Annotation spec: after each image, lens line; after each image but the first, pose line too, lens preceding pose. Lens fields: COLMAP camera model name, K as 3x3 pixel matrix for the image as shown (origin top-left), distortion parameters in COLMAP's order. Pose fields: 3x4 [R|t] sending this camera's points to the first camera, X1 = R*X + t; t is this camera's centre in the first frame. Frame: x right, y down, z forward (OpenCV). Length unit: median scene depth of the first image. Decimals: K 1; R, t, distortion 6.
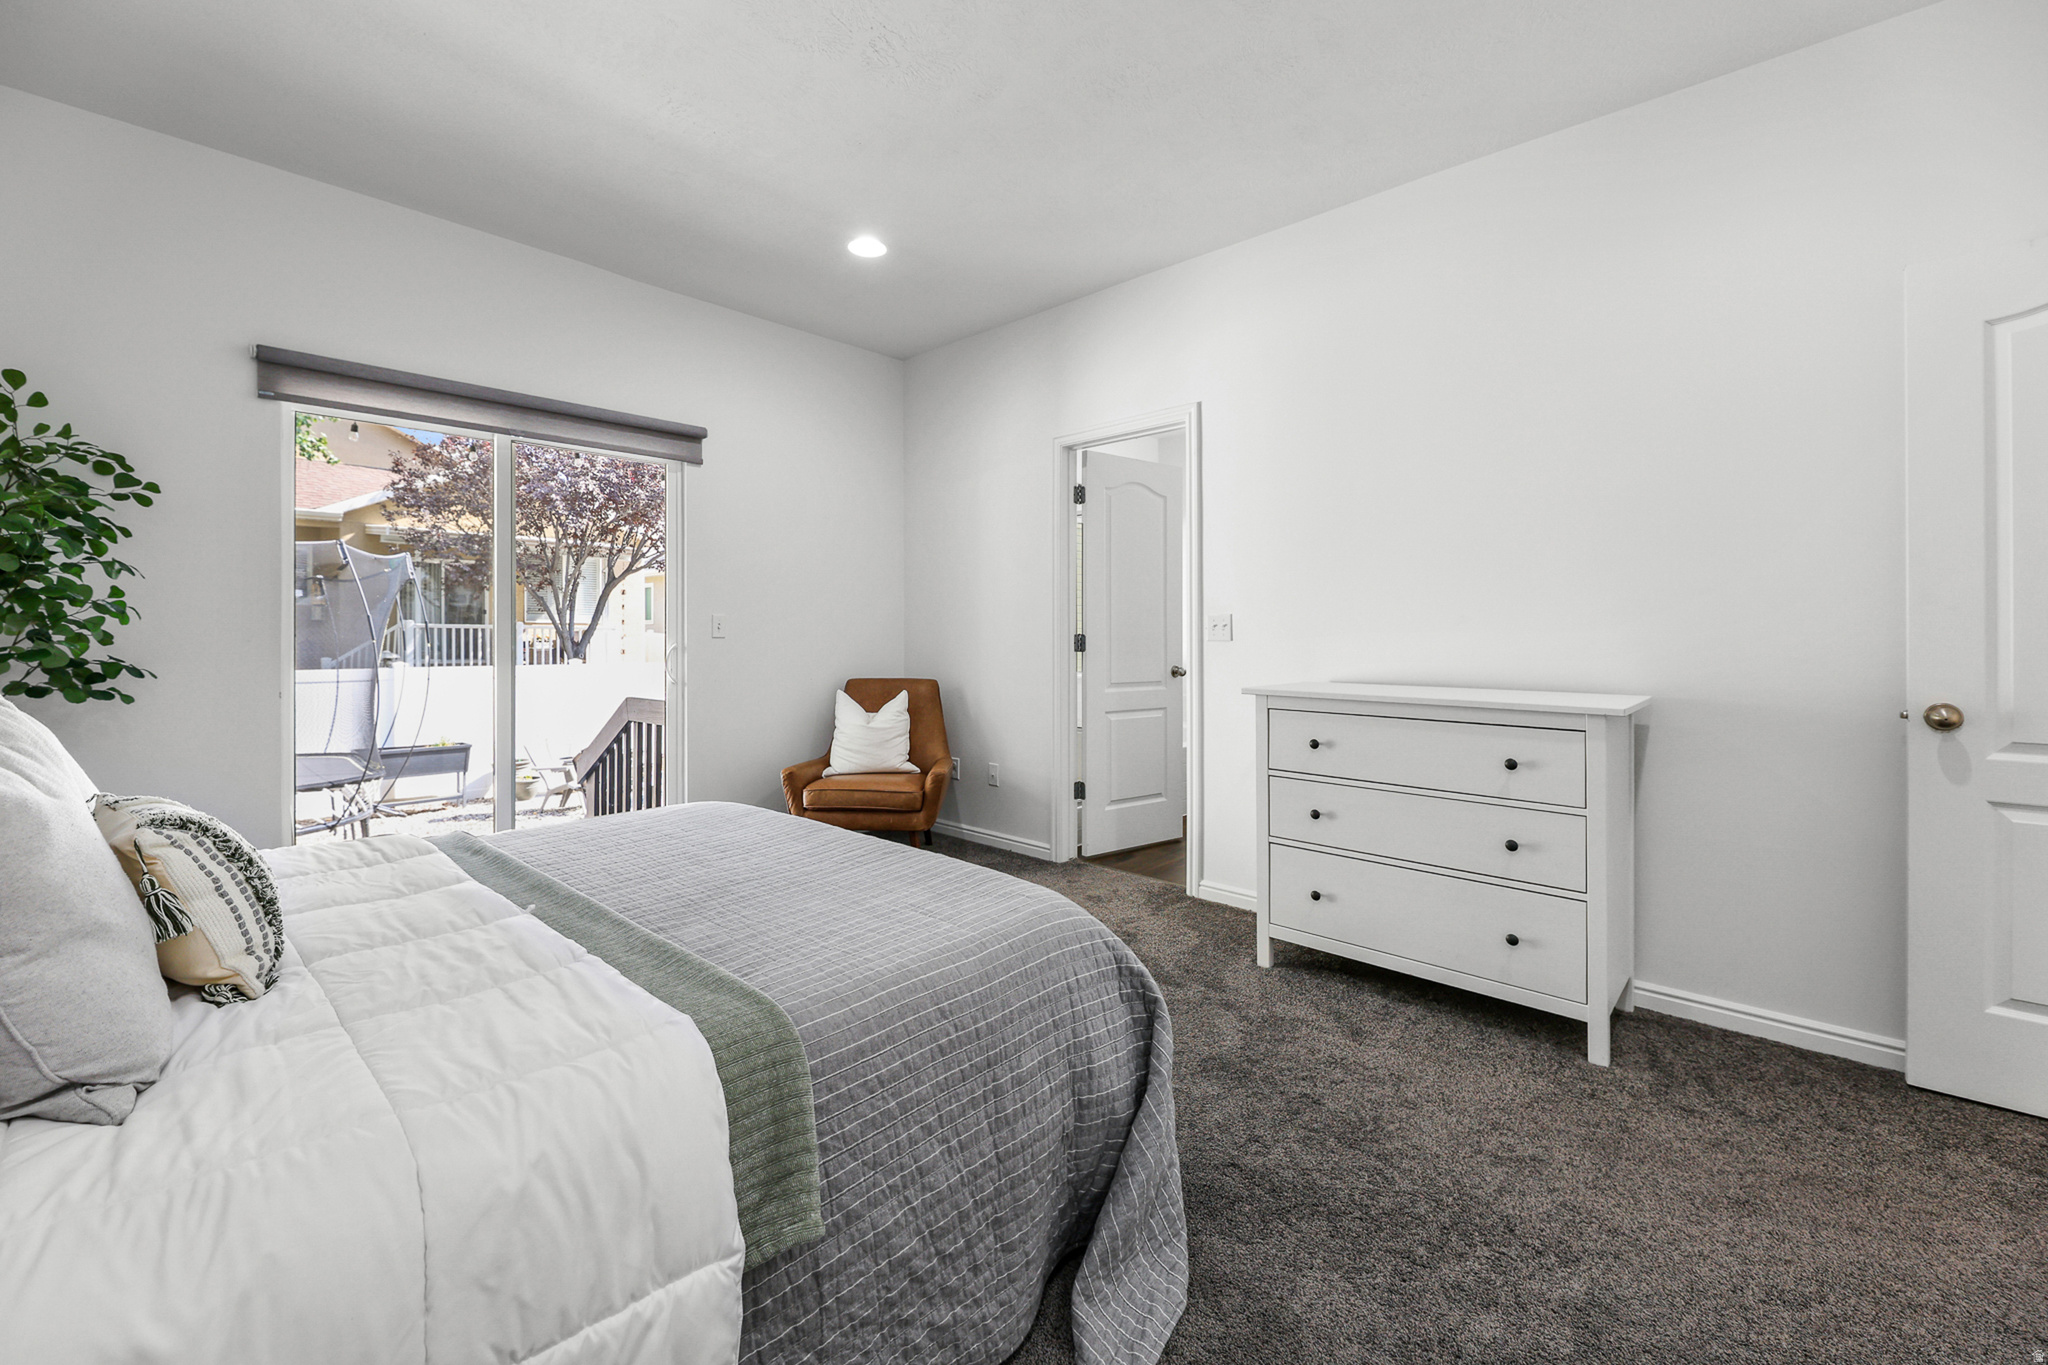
lens RADIAL K [[867.1, 0, 1022.5], [0, 867.1, 625.5], [0, 0, 1]] dist [0.001189, -0.000099]
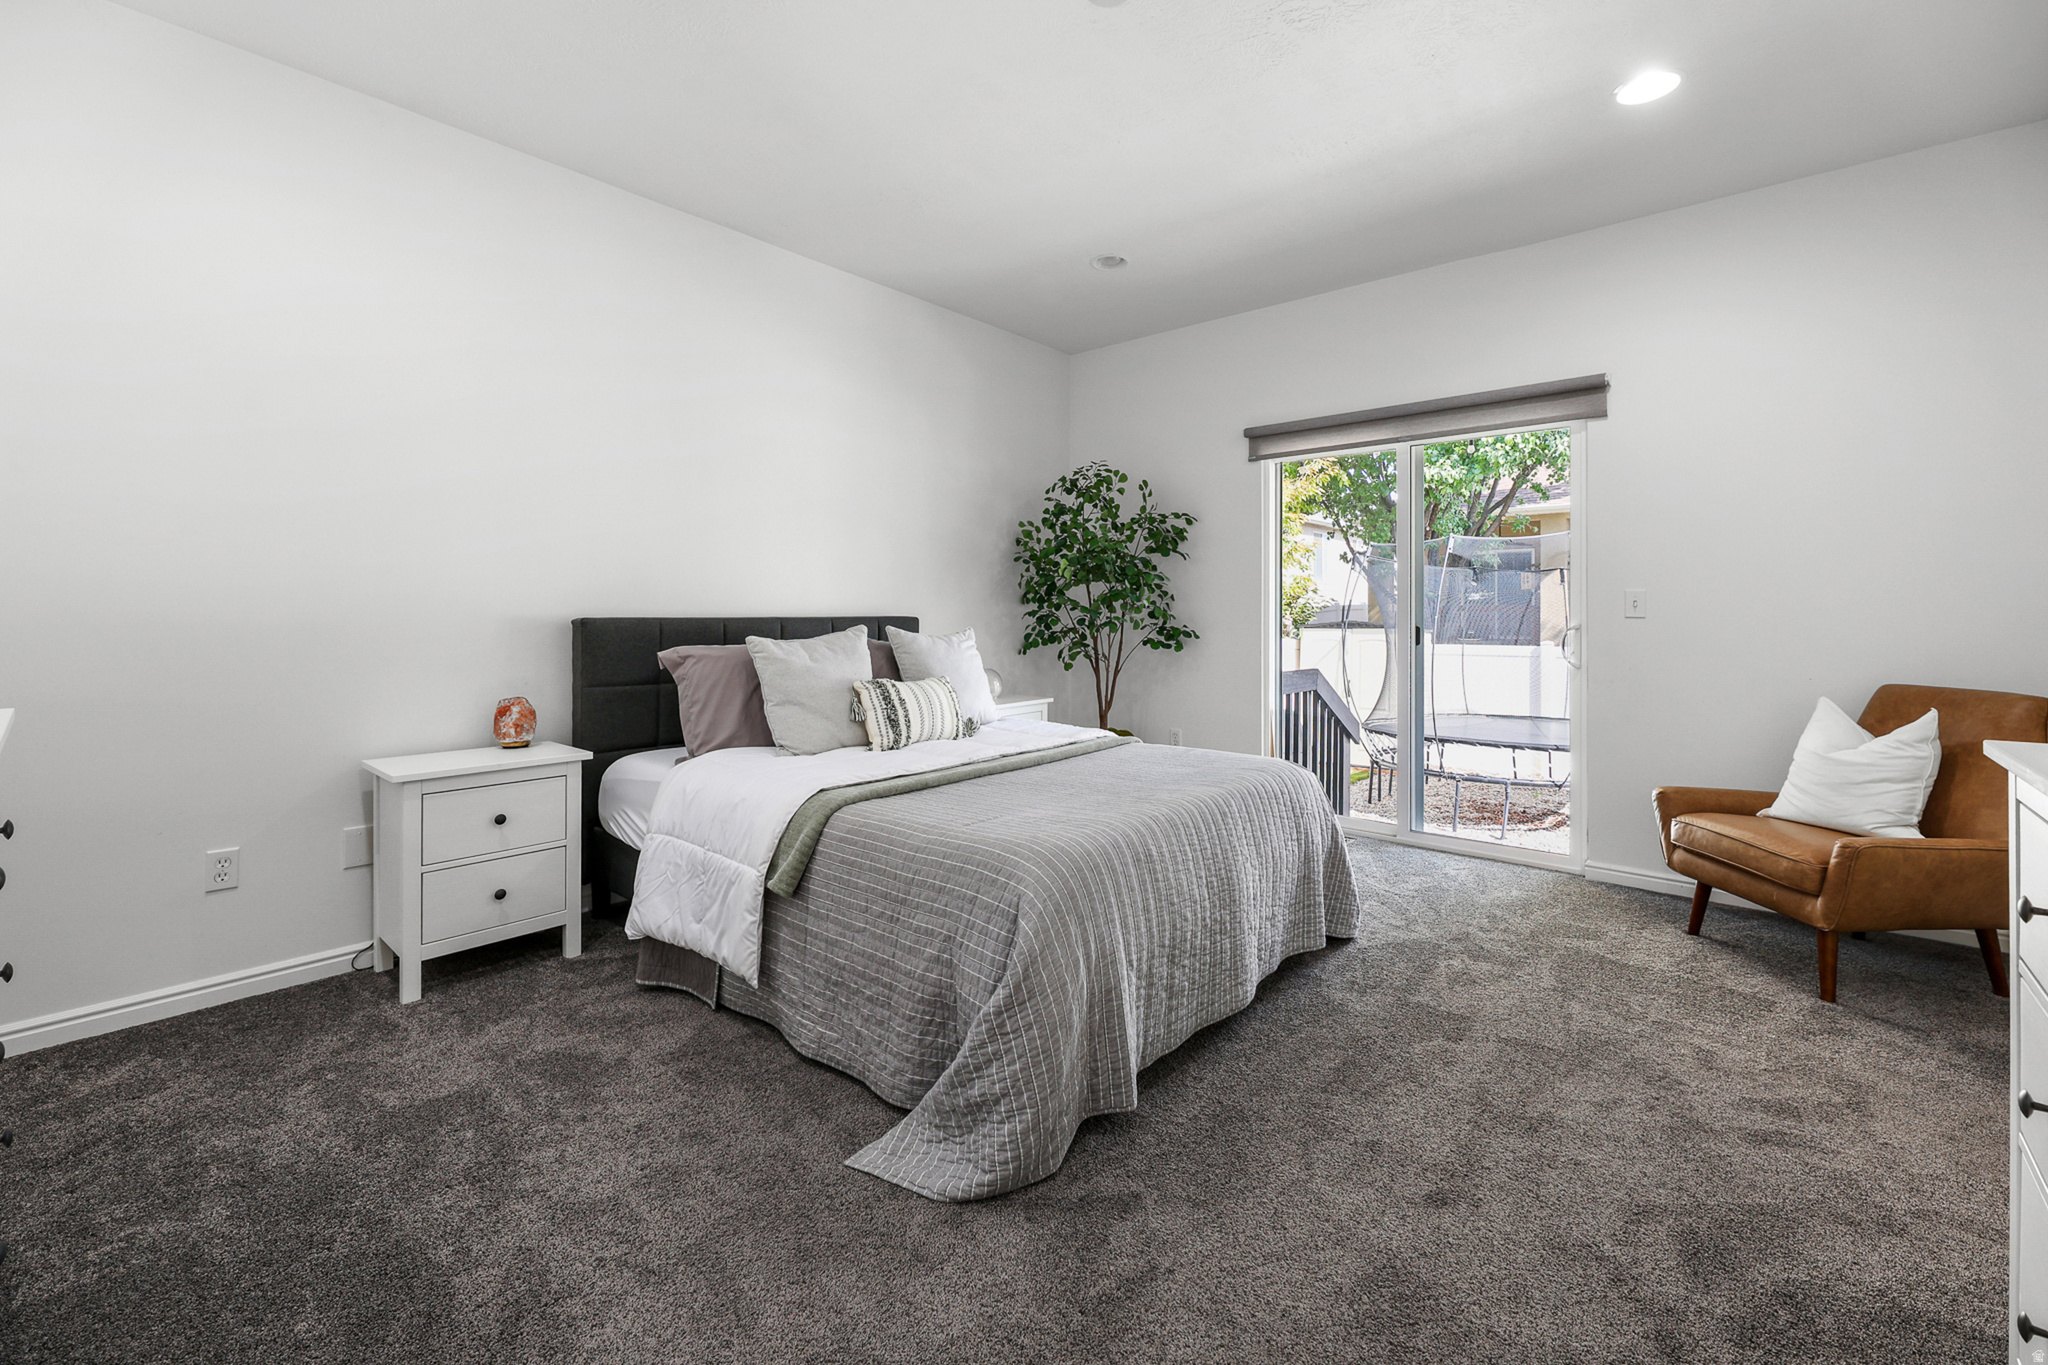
lens RADIAL K [[867.1, 0, 1022.5], [0, 867.1, 625.5], [0, 0, 1]] dist [0.001189, -0.000099]
pose [[0.017973, 0.011703, -0.999770, 0.555577], [0.006829, 0.999907, 0.011828, 0.008634], [0.999815, -0.007040, 0.017891, 0.464359]]
